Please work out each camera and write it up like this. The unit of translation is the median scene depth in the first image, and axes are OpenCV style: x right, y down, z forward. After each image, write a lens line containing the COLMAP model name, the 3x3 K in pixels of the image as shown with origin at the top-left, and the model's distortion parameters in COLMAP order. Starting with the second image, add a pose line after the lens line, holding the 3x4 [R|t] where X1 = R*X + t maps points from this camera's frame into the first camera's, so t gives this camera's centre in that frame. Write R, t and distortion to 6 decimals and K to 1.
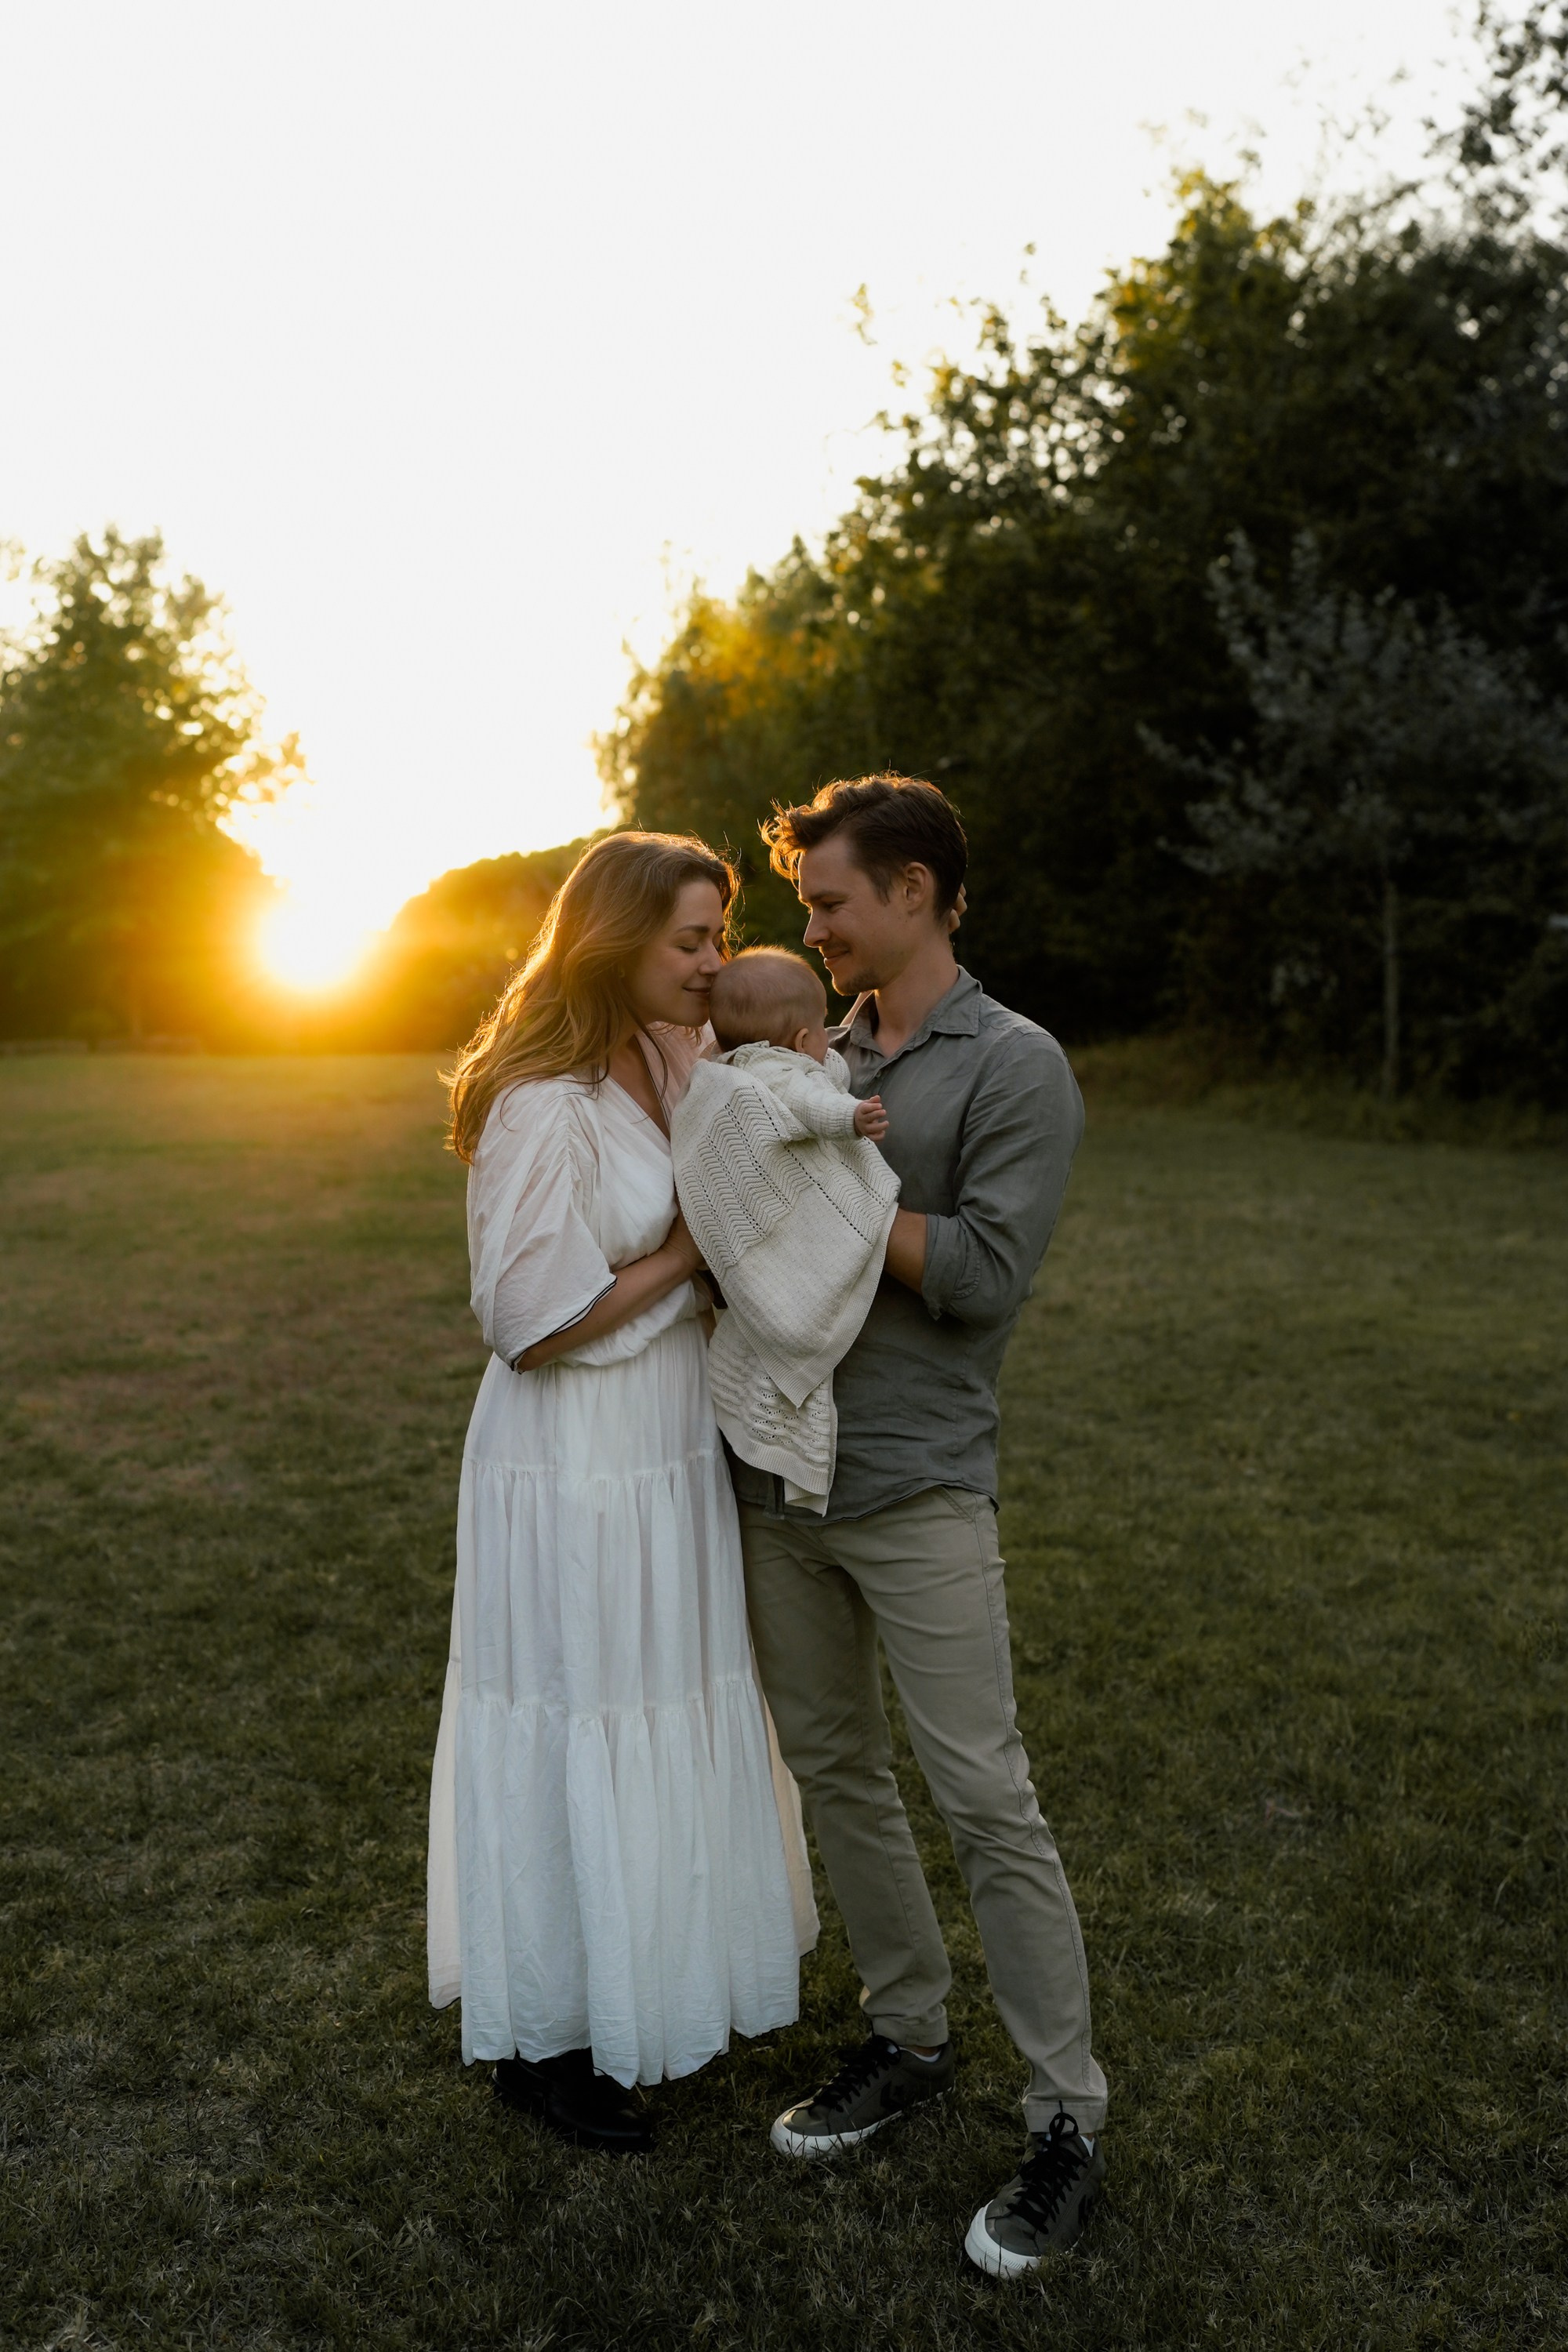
lens RADIAL K [[2733.9, 0, 784.0], [0, 2733.9, 1176.0], [0, 0, 1]] dist [0.005960, -0.007143]
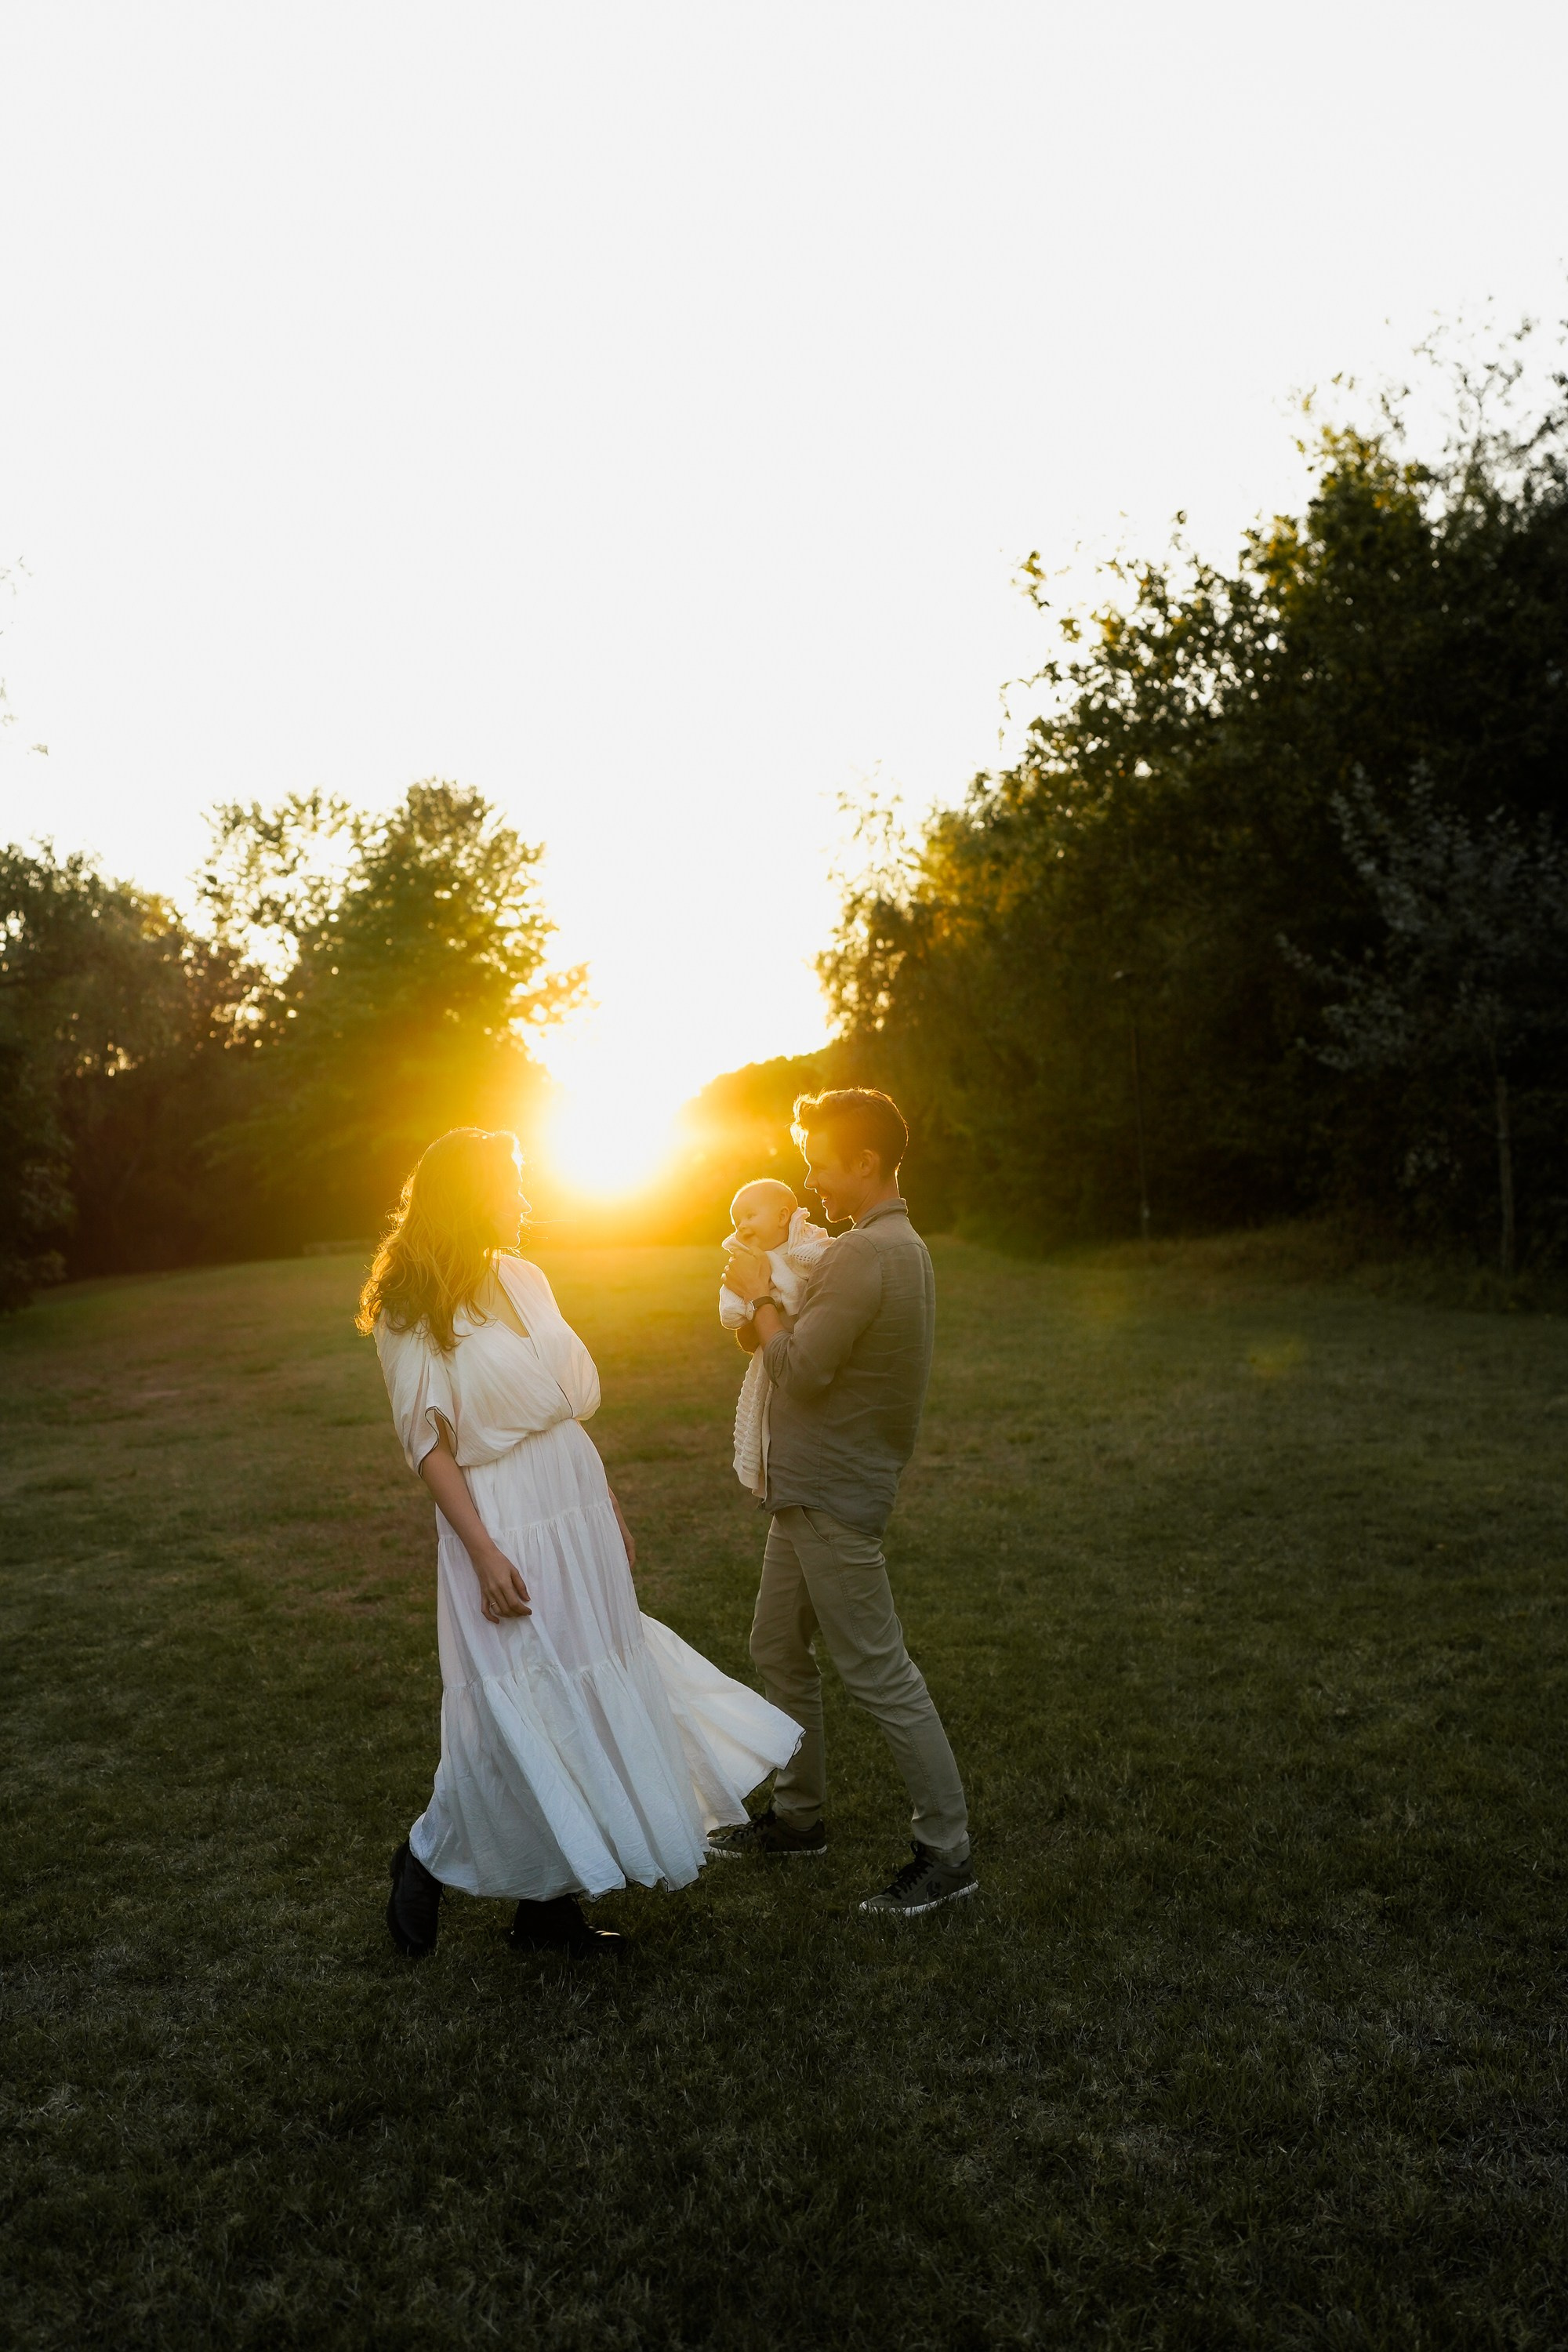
lens RADIAL K [[2733.9, 0, 784.0], [0, 2733.9, 1176.0], [0, 0, 1]] dist [0.005960, -0.007143]
pose [[0.990185, -0.022574, -0.137925, 0.084830], [0.013372, 0.997645, -0.067279, 0.002500], [0.139119, 0.064774, 0.988155, -0.115266]]
